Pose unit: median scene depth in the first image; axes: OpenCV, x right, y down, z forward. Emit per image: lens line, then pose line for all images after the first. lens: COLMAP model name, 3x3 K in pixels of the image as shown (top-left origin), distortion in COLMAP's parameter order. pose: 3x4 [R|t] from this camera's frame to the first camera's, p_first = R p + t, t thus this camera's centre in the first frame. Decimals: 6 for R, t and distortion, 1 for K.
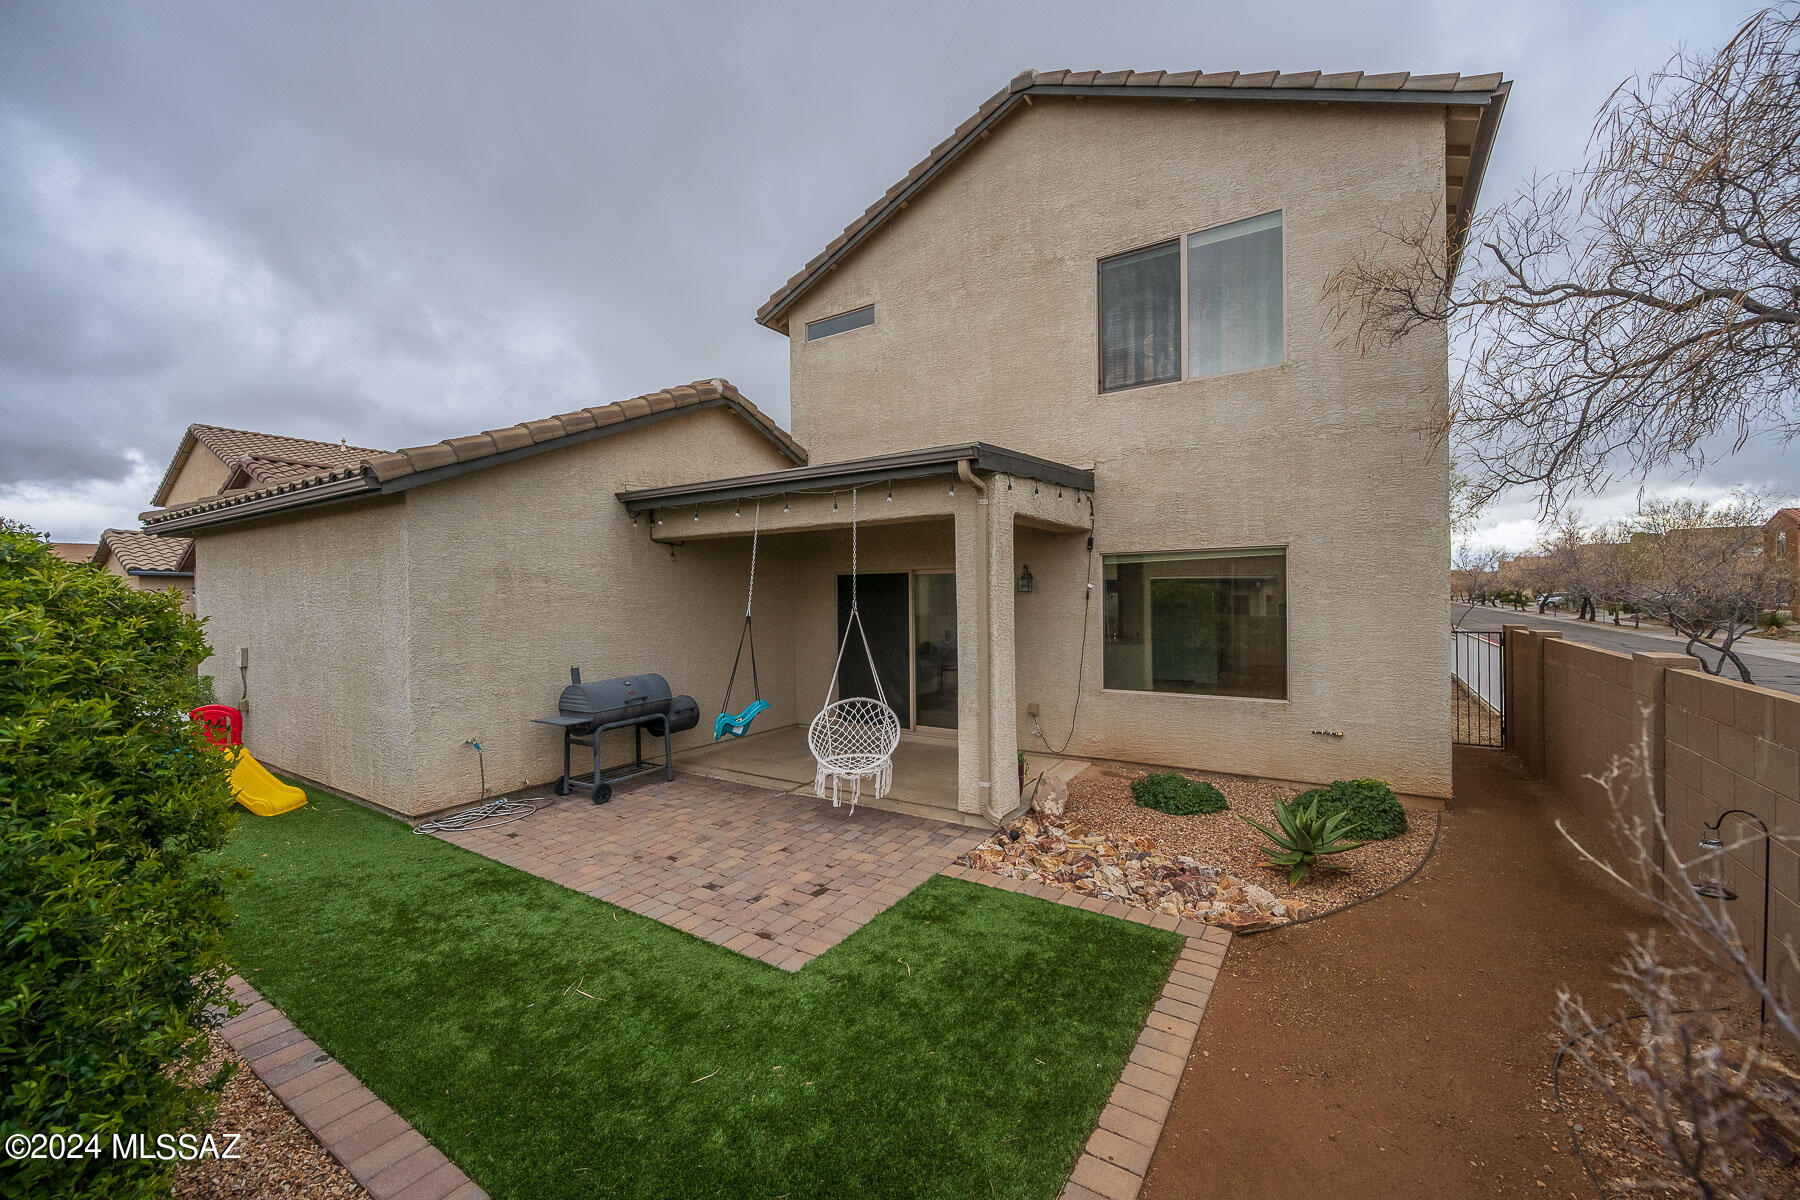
lens RADIAL K [[706.5, 0, 899.6], [0, 706.5, 601.0], [0, 0, 1]] dist [-0.001744, 0.000380]
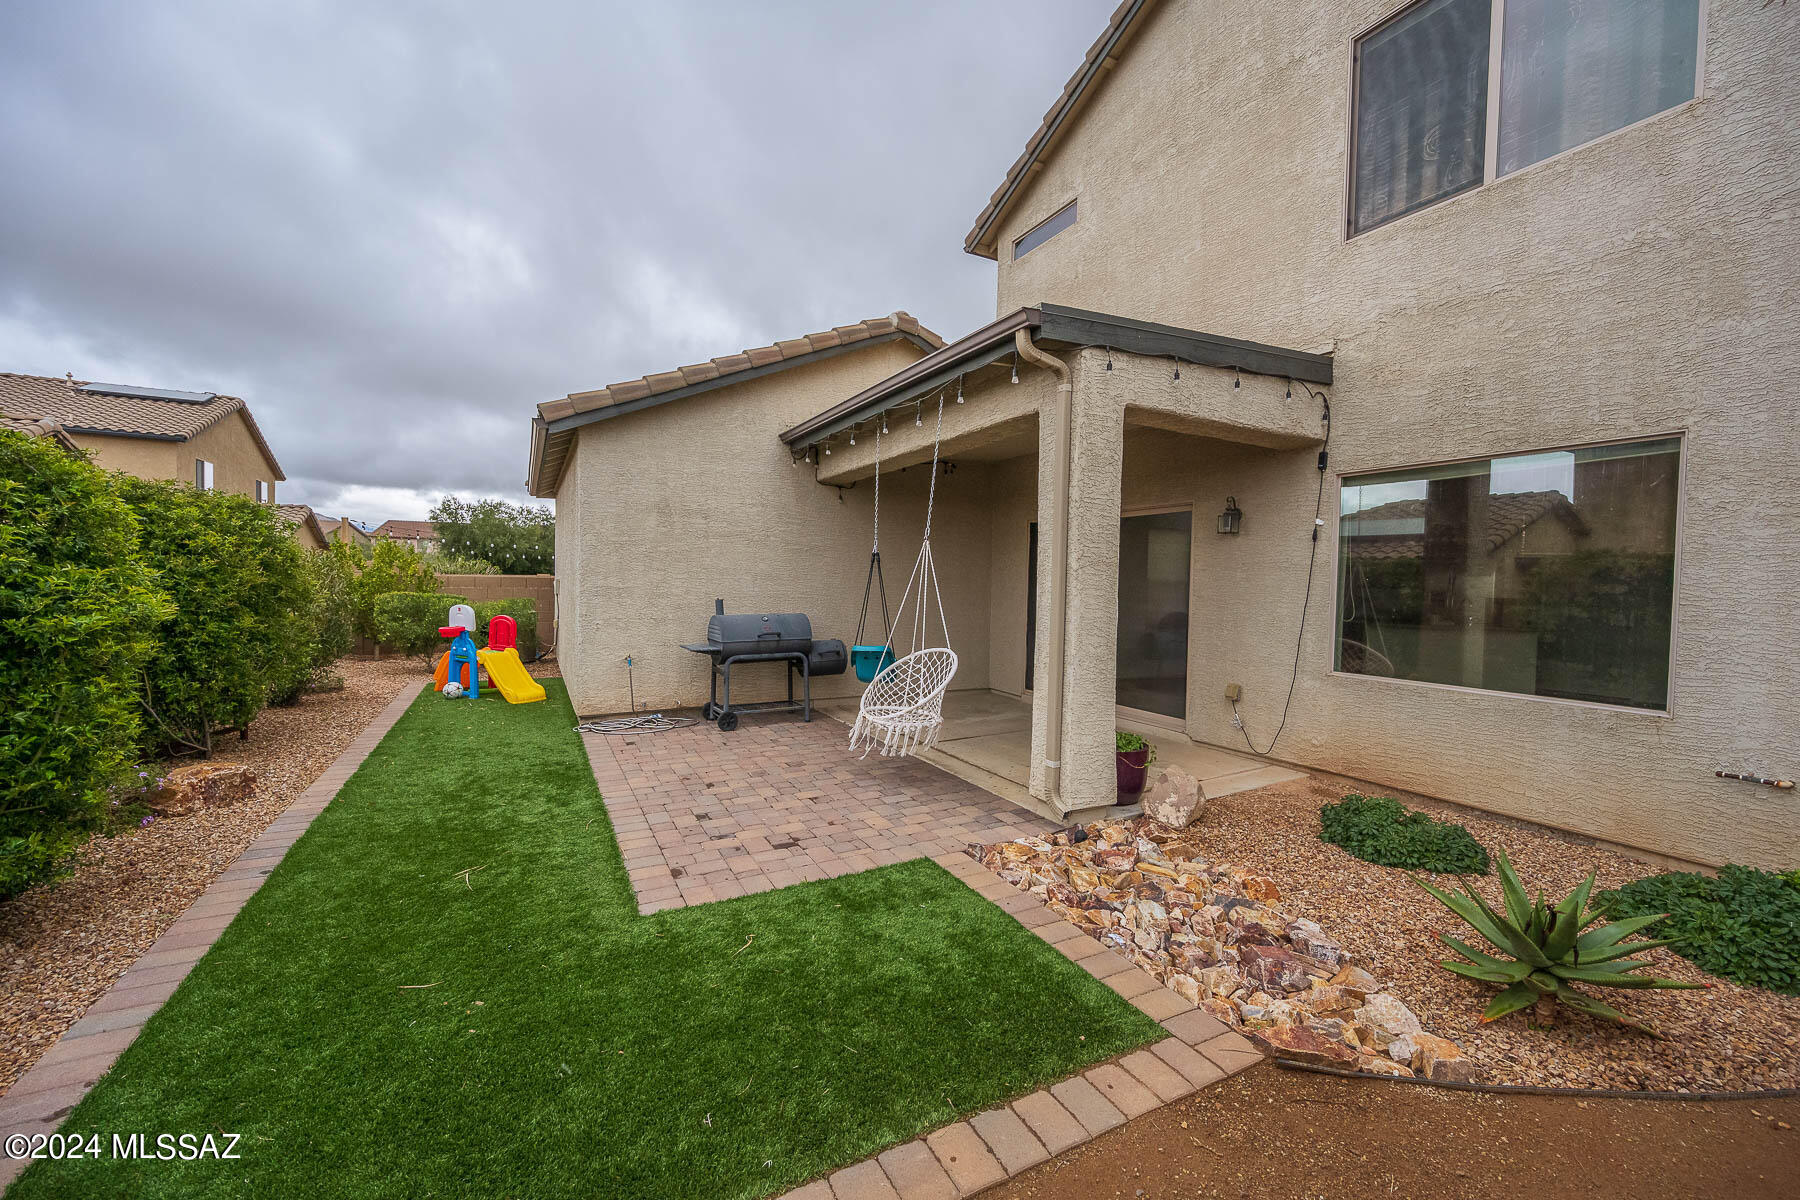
lens RADIAL K [[706.5, 0, 901.5], [0, 706.5, 600.4], [0, 0, 1]] dist [-0.001744, 0.000380]
pose [[0.874461, 0.043757, -0.483118, 0.306030], [-0.034899, 0.999018, 0.027314, 0.062907], [0.483839, -0.007025, 0.875129, 0.234705]]
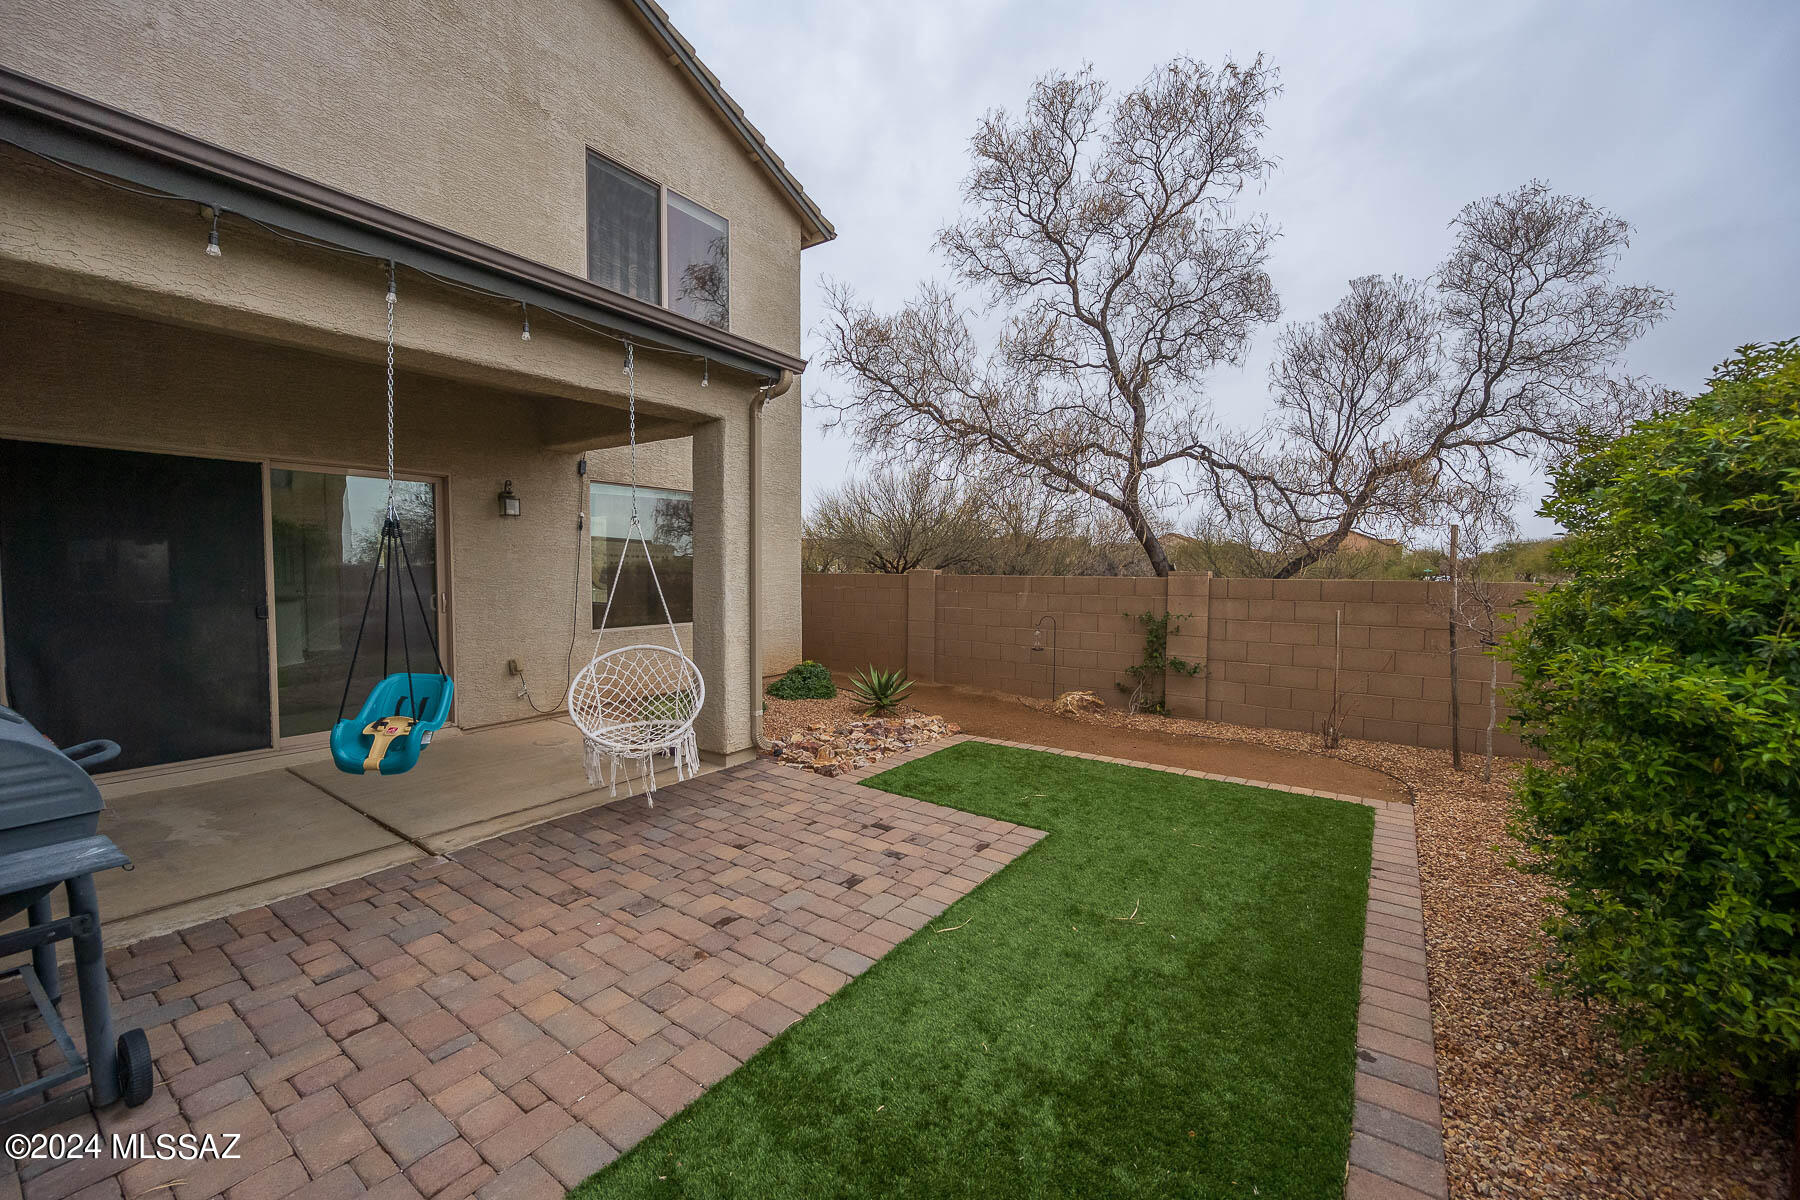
lens RADIAL K [[706.5, 0, 905.0], [0, 706.5, 596.4], [0, 0, 1]] dist [-0.001744, 0.000380]
pose [[0.028810, -0.030327, 0.999125, -0.745430], [-0.000005, 0.999540, 0.030340, 0.066269], [-0.999585, -0.000879, 0.028796, 0.699483]]
